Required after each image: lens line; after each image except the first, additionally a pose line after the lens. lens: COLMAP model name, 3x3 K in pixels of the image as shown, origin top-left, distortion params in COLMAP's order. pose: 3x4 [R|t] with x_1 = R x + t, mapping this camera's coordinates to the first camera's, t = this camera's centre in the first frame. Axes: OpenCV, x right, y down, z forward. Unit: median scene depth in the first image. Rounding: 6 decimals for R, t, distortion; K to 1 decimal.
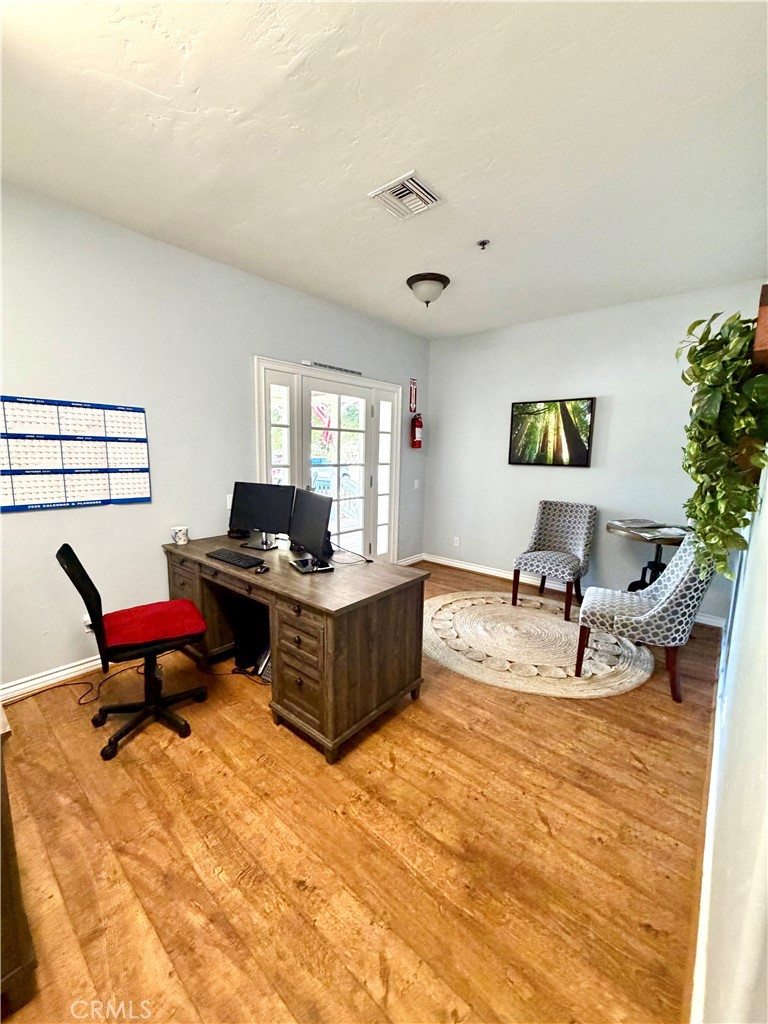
lens RADIAL K [[404.2, 0, 384.0], [0, 404.2, 512.4], [0, 0, 1]] dist [0.002010, 0.000024]
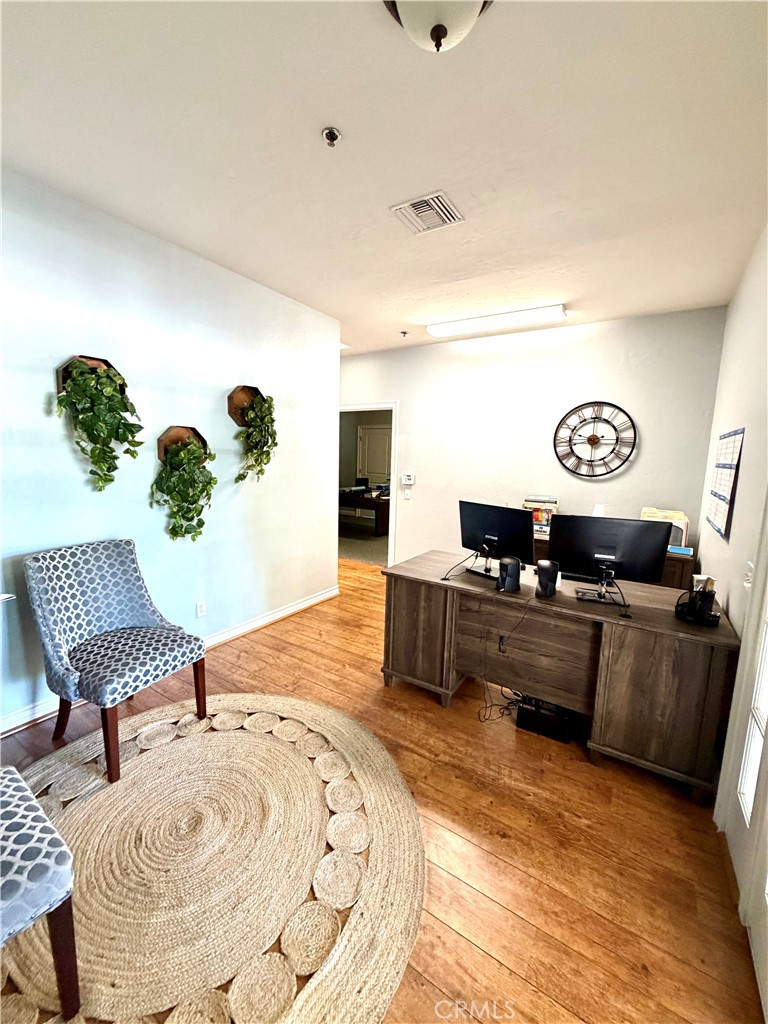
lens RADIAL K [[404.2, 0, 384.5], [0, 404.2, 513.7], [0, 0, 1]] dist [0.002010, 0.000024]
pose [[-0.989807, -0.032785, -0.138589, 0.150138], [-0.070850, 0.957529, 0.279496, -0.174214], [0.123540, 0.286466, -0.950092, 1.128706]]
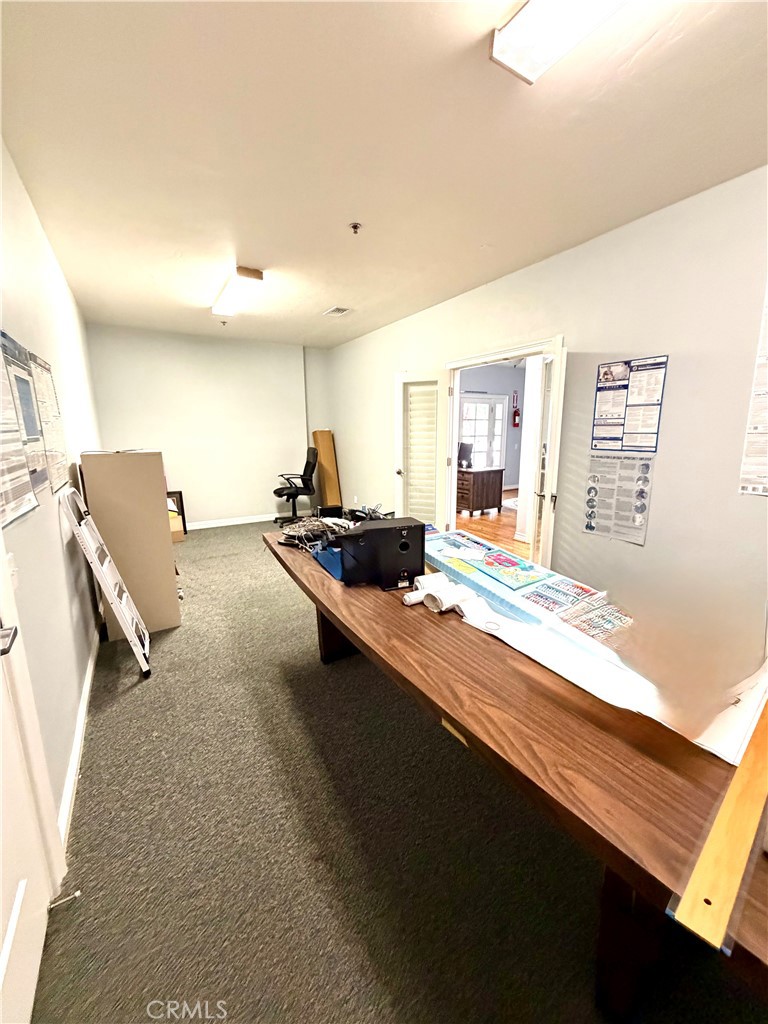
lens RADIAL K [[404.2, 0, 384.3], [0, 404.2, 514.7], [0, 0, 1]] dist [0.002010, 0.000024]
pose [[0.950457, 0.041632, -0.308057, 0.122266], [-0.027031, 0.998306, 0.051516, 0.224463], [0.309680, -0.040636, 0.949972, -1.331624]]
